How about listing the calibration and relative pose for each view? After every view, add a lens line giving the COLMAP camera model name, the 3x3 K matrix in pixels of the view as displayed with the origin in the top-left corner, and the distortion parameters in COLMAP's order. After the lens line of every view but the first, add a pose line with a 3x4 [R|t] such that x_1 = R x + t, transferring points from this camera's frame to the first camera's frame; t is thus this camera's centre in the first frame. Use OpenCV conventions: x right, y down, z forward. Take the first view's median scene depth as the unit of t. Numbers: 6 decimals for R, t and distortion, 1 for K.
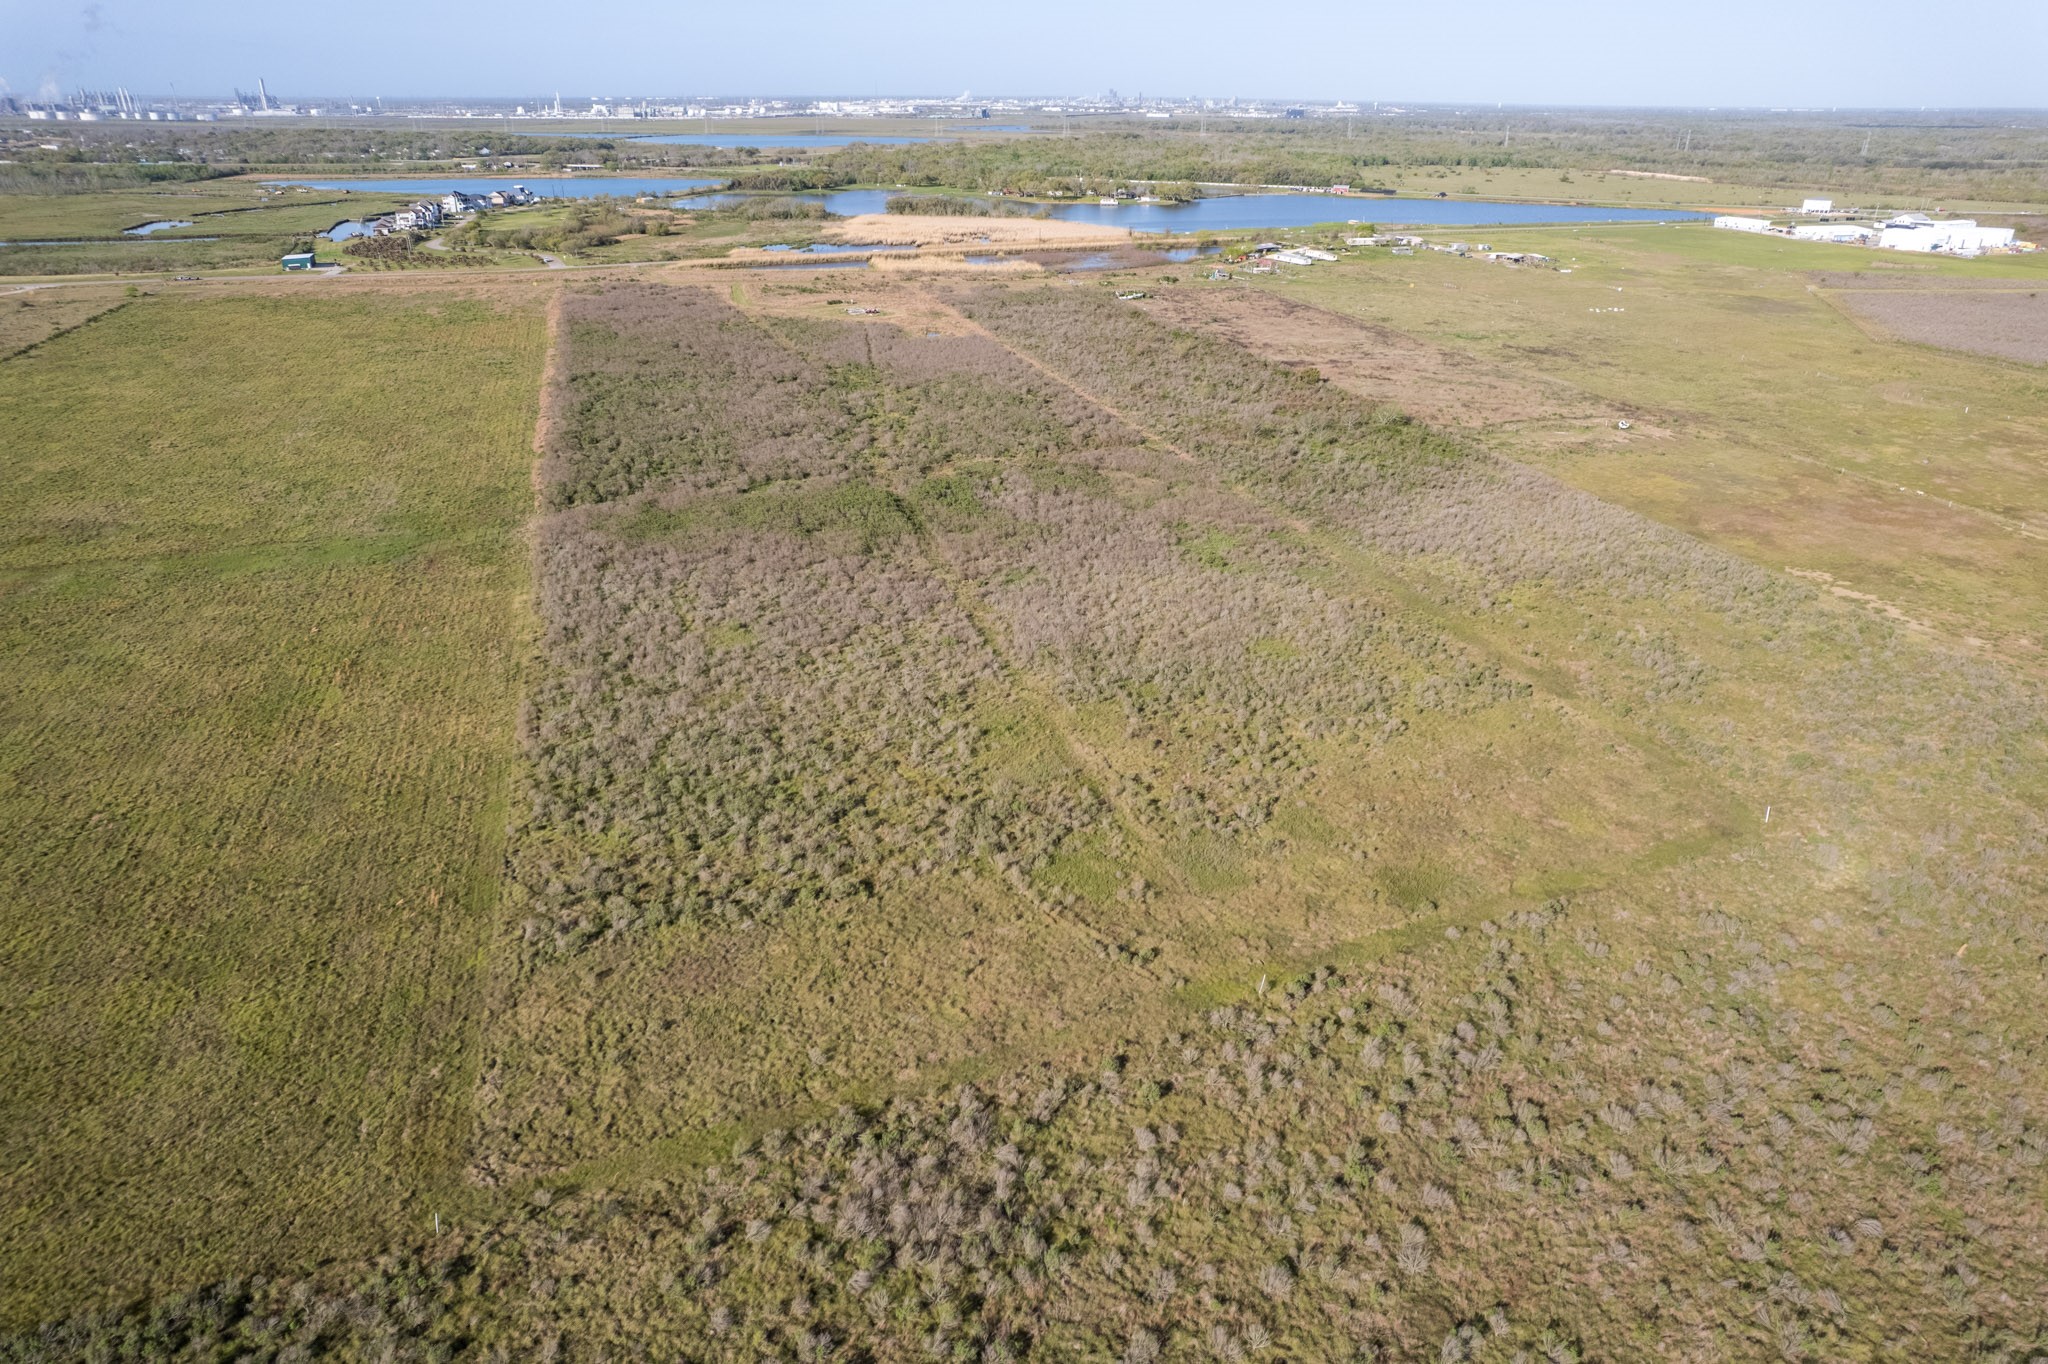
lens RADIAL K [[1307.5, 0, 1022.6], [0, 1307.5, 690.3], [0, 0, 1]] dist [-0.081813, 0.076075]
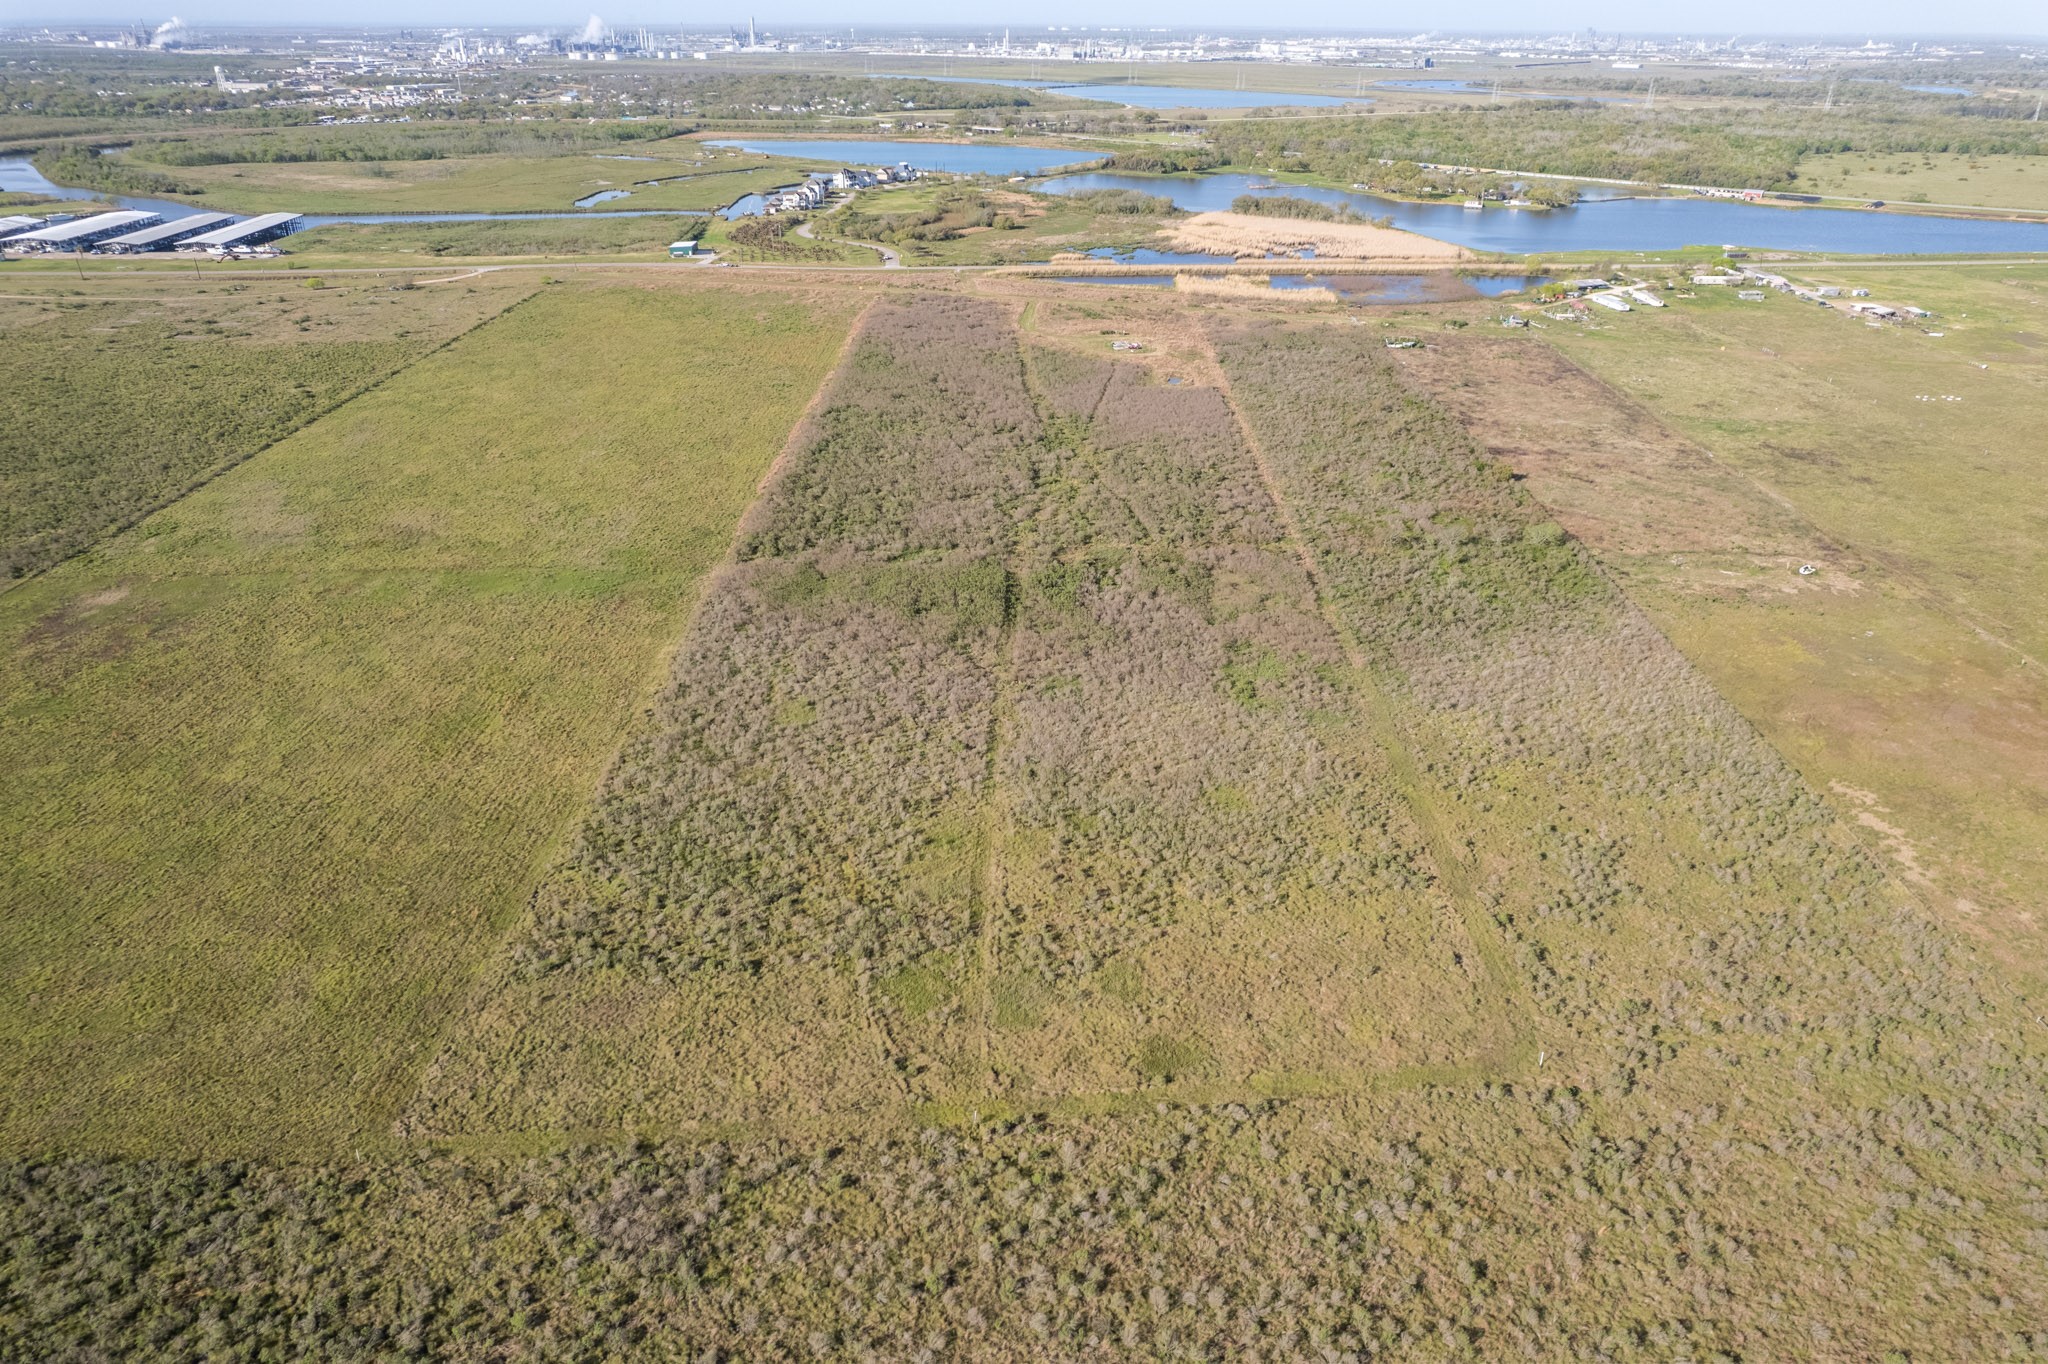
lens RADIAL K [[1307.5, 0, 1022.6], [0, 1307.5, 690.3], [0, 0, 1]] dist [-0.081813, 0.076075]
pose [[0.950229, 0.145200, -0.275649, 0.270626], [-0.132787, 0.989122, 0.063281, -0.144227], [0.281839, -0.023529, 0.959173, -0.106610]]
